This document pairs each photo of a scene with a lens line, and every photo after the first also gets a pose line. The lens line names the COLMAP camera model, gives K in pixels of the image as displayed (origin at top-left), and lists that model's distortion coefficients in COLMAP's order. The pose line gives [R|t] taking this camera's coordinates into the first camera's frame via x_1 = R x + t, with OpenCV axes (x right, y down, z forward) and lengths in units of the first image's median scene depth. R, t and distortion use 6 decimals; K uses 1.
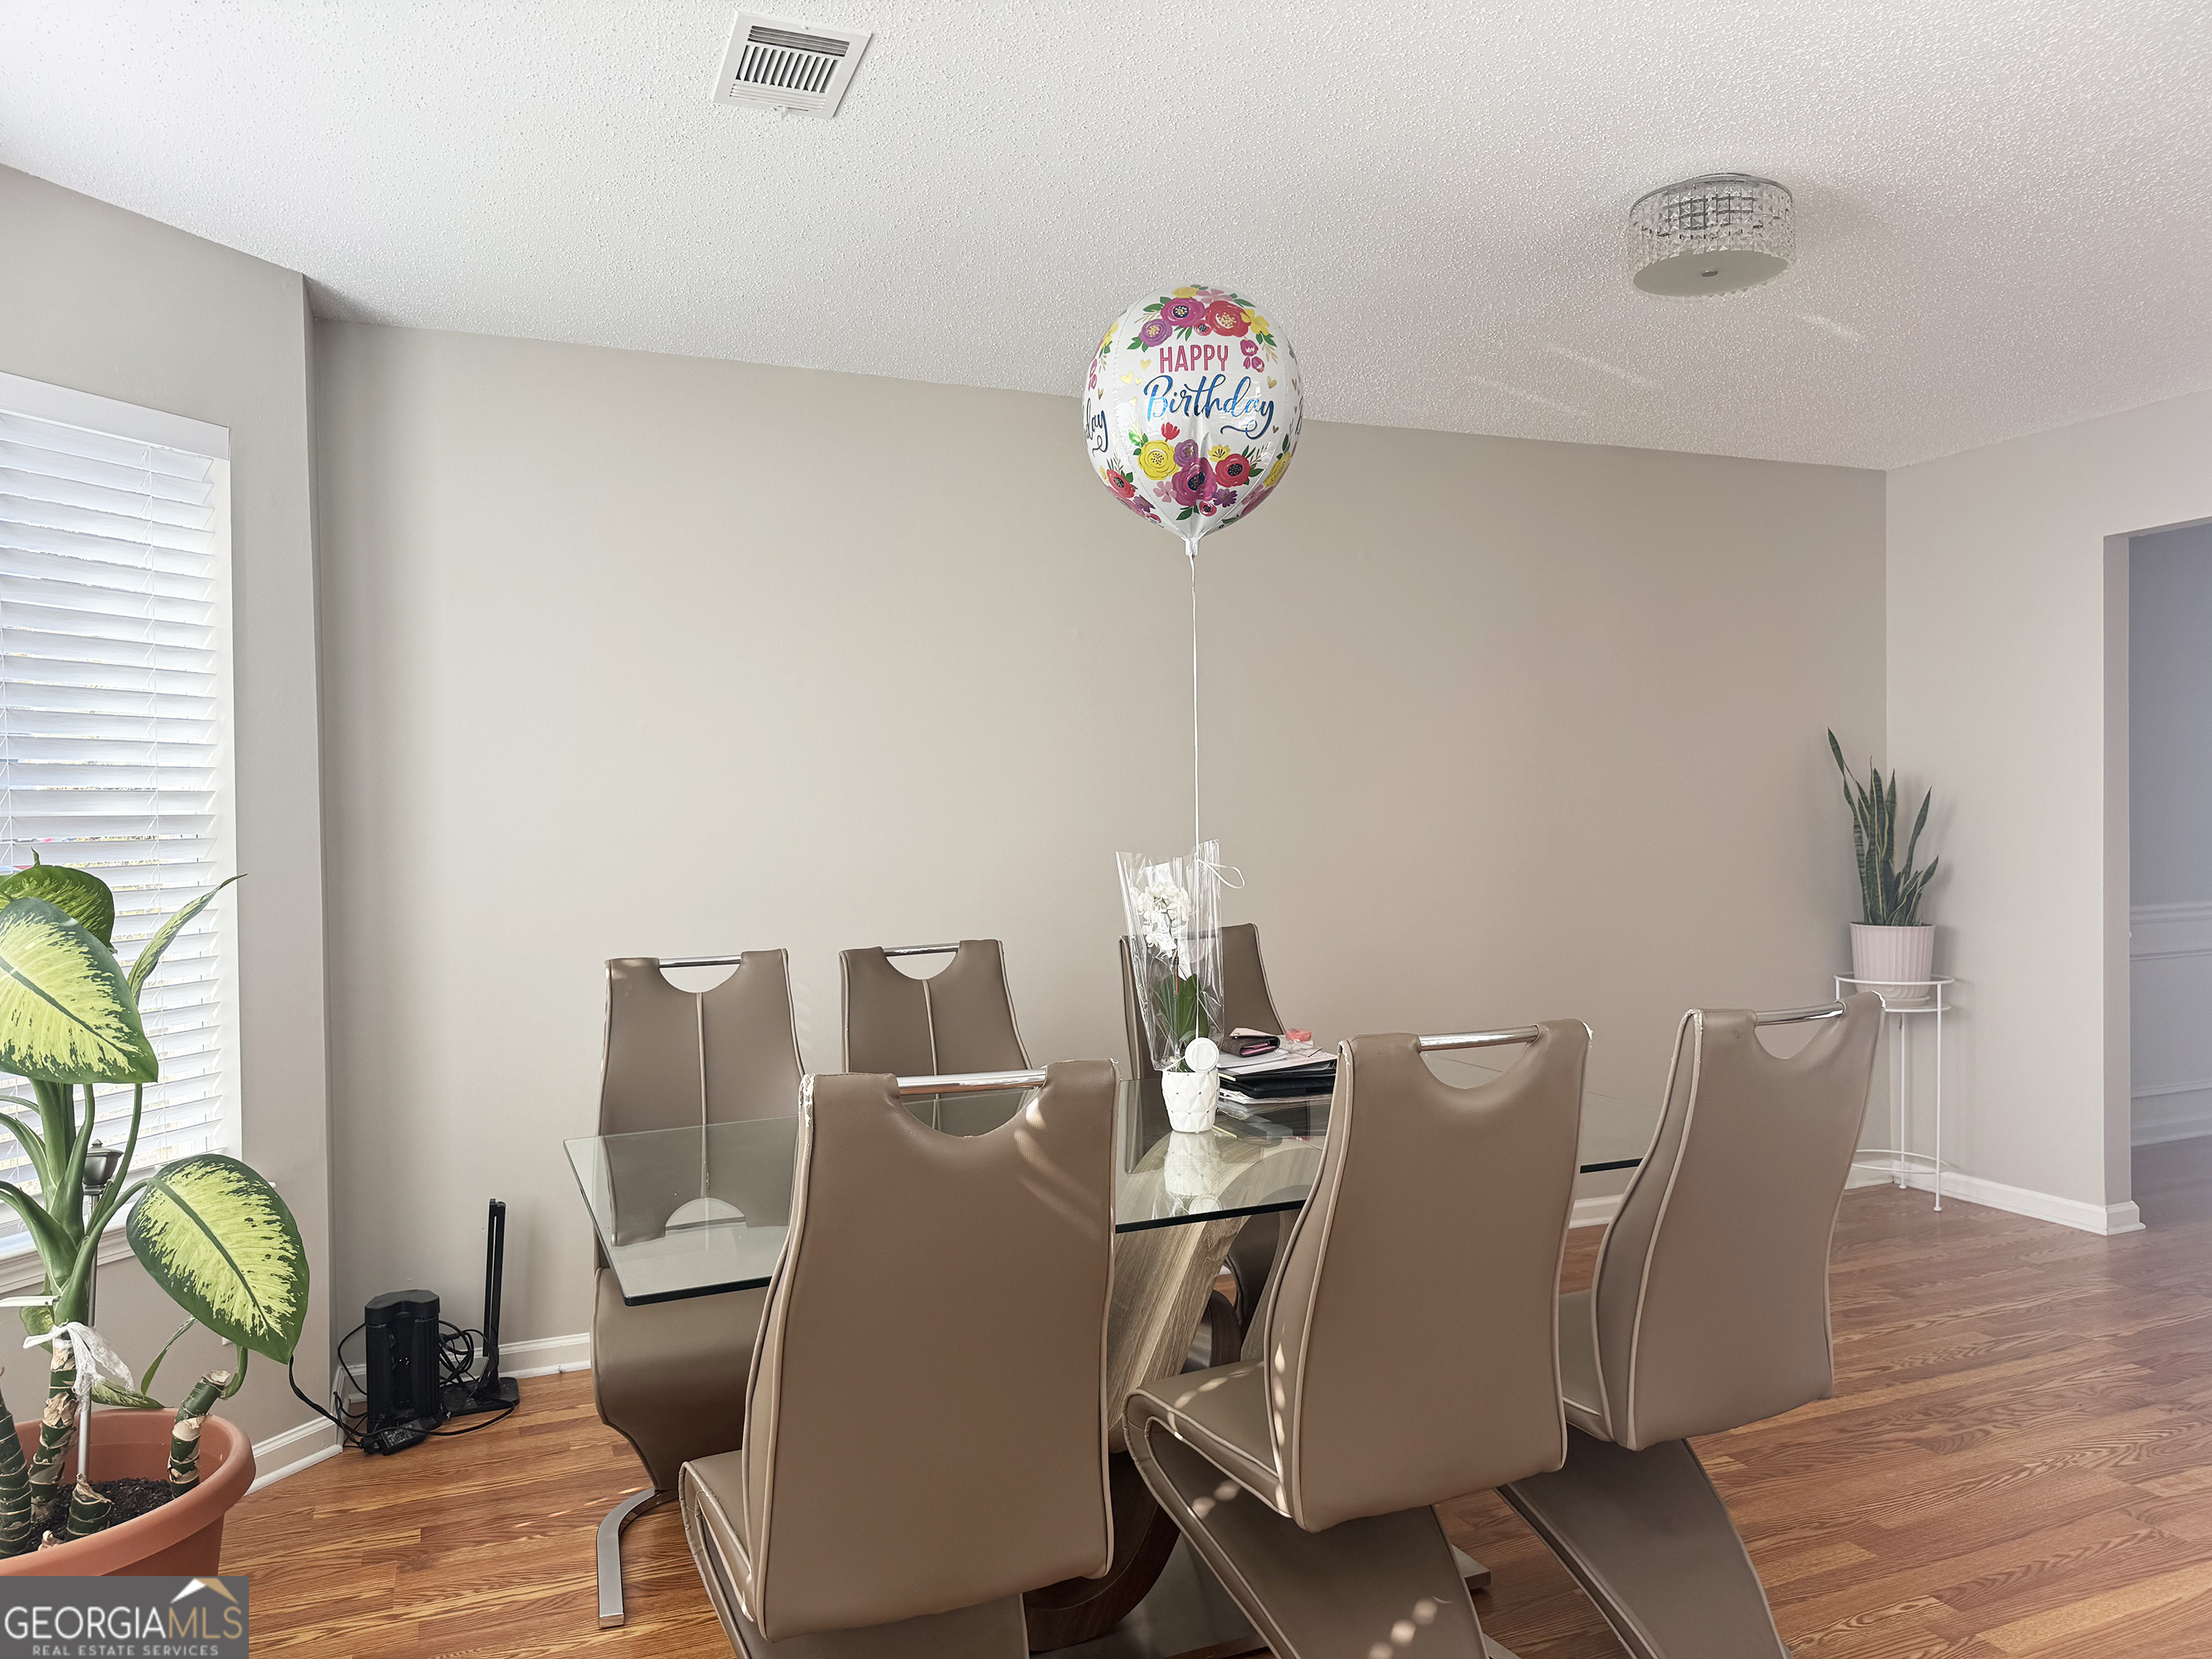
lens RADIAL K [[1544.5, 0, 1100.1], [0, 1544.5, 823.6], [0, 0, 1]] dist [0.003310, -0.023371]
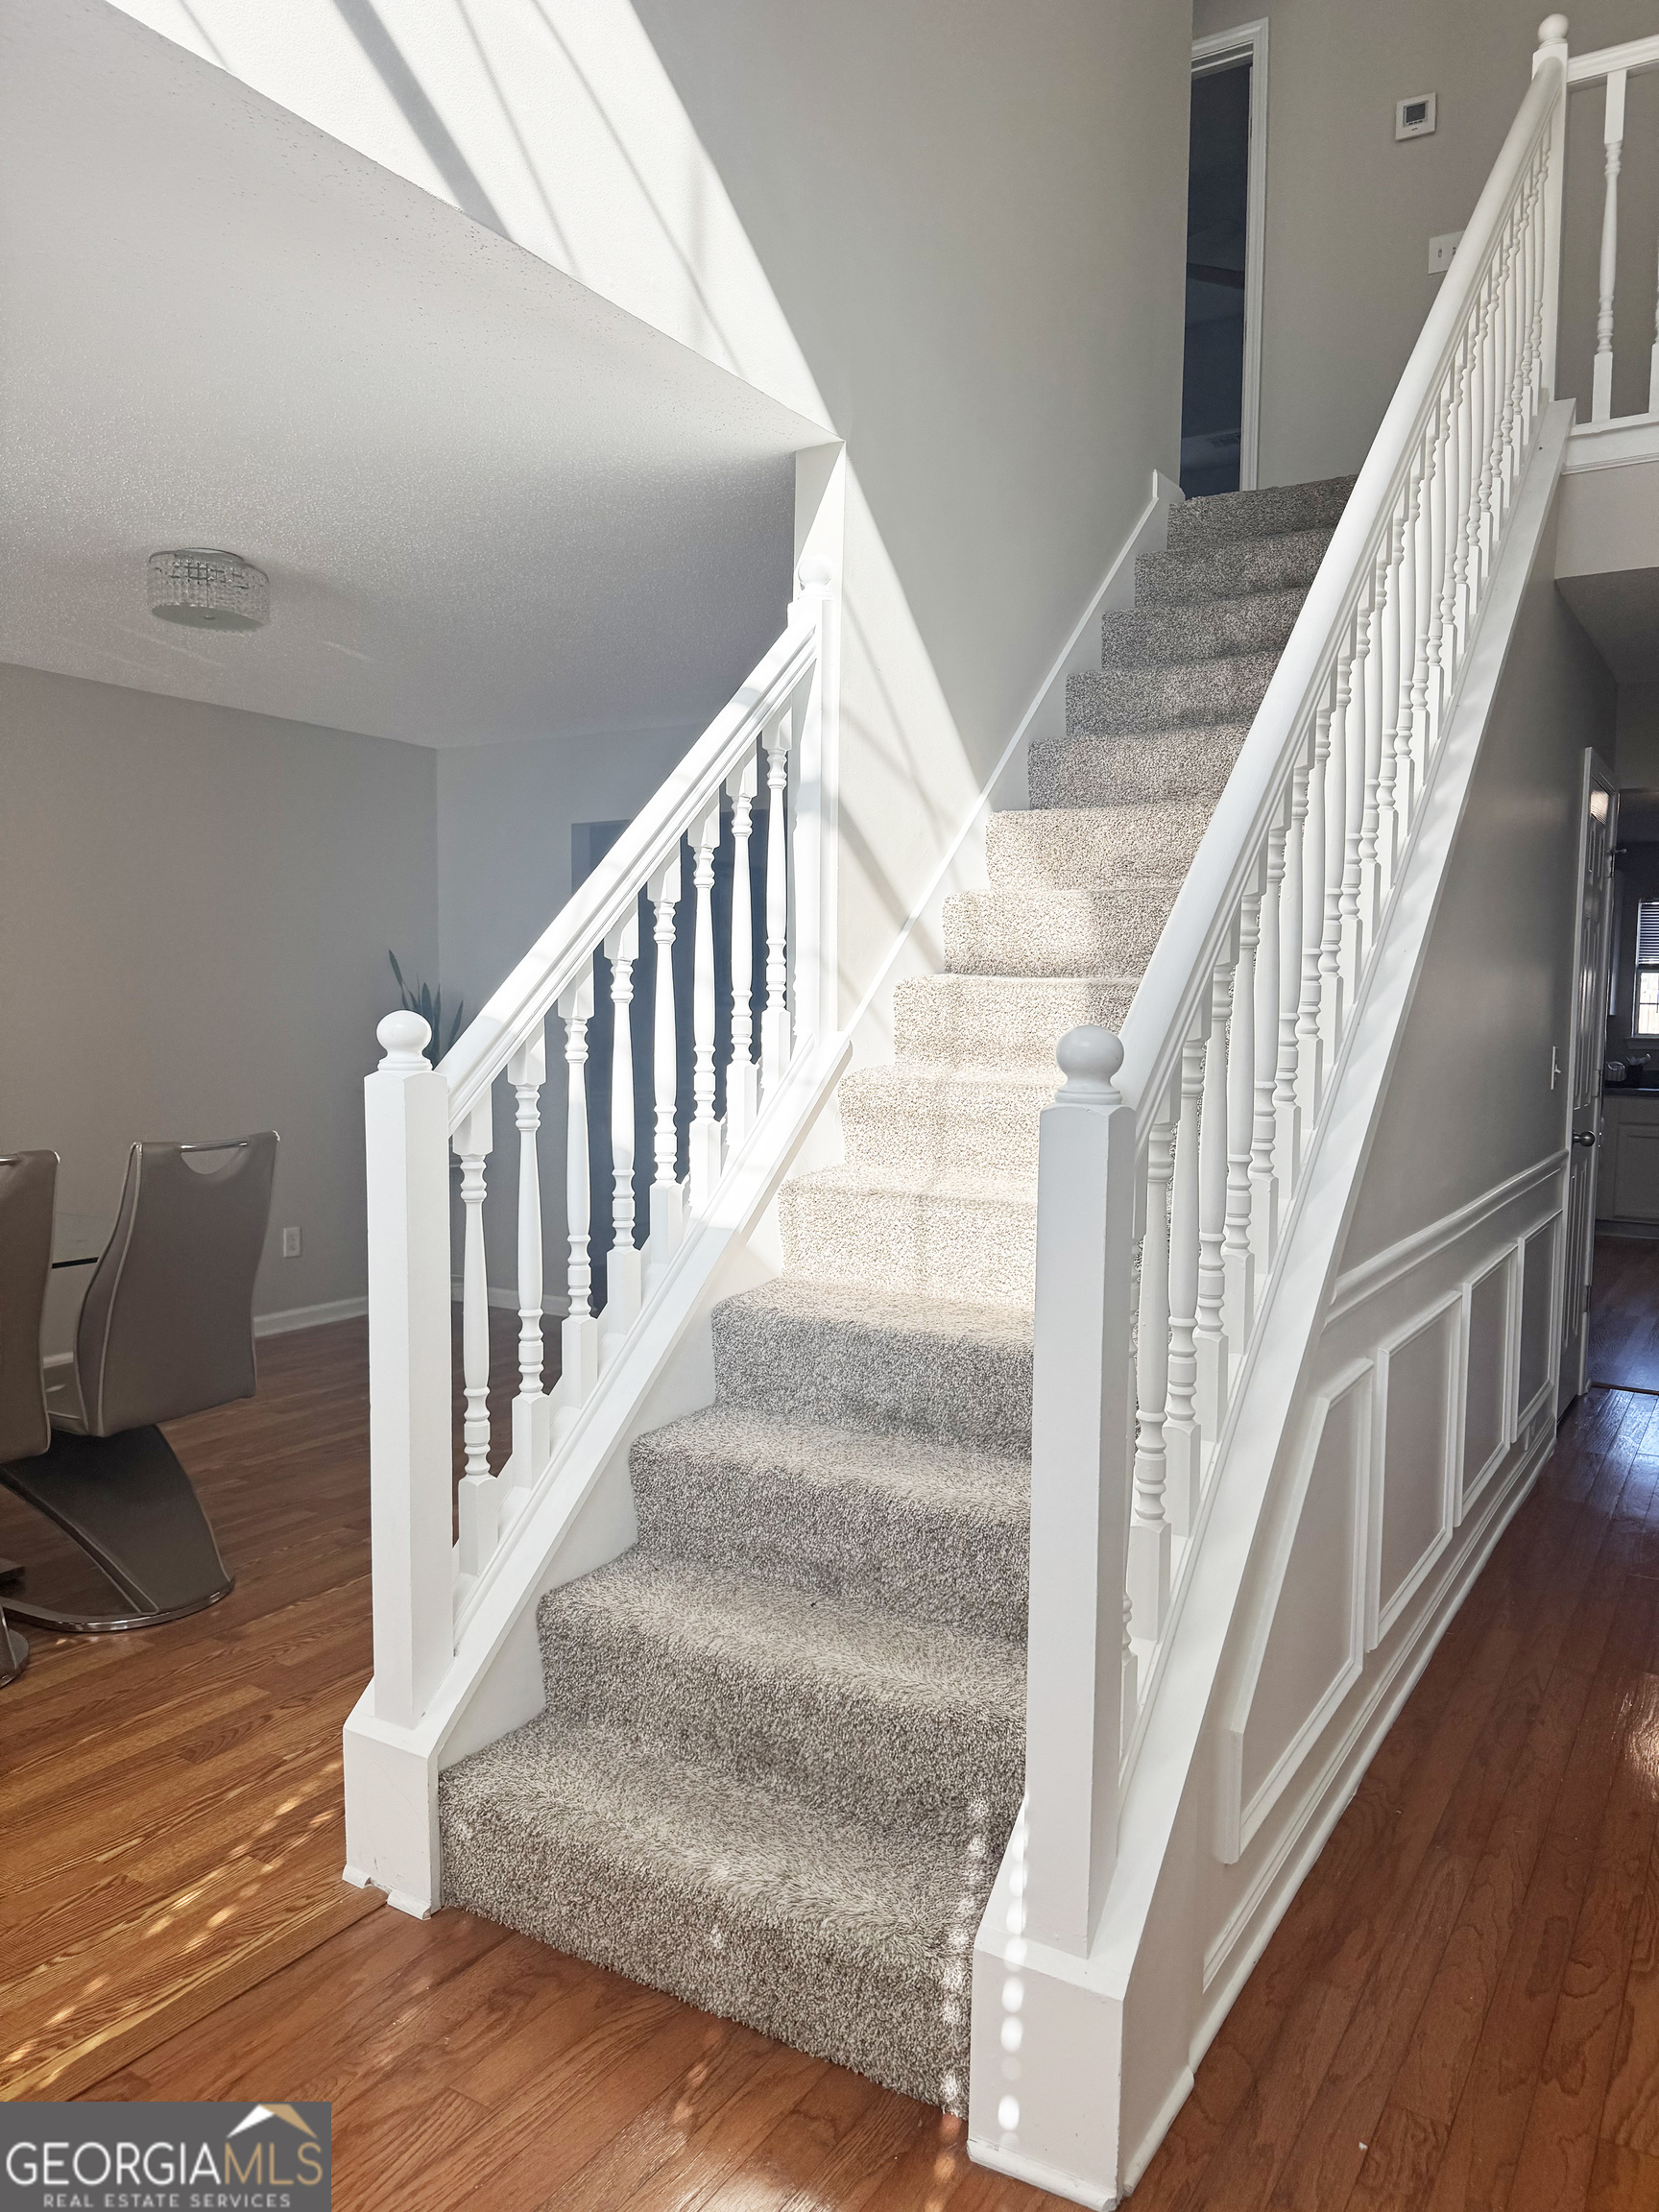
lens RADIAL K [[1544.5, 0, 848.0], [0, 1544.5, 1106.2], [0, 0, 1]] dist [0.003310, -0.023371]
pose [[0.802863, -0.013524, 0.596010, 0.030533], [-0.018767, 0.998674, 0.047940, -0.001011], [-0.595868, -0.049675, 0.801545, -0.504655]]
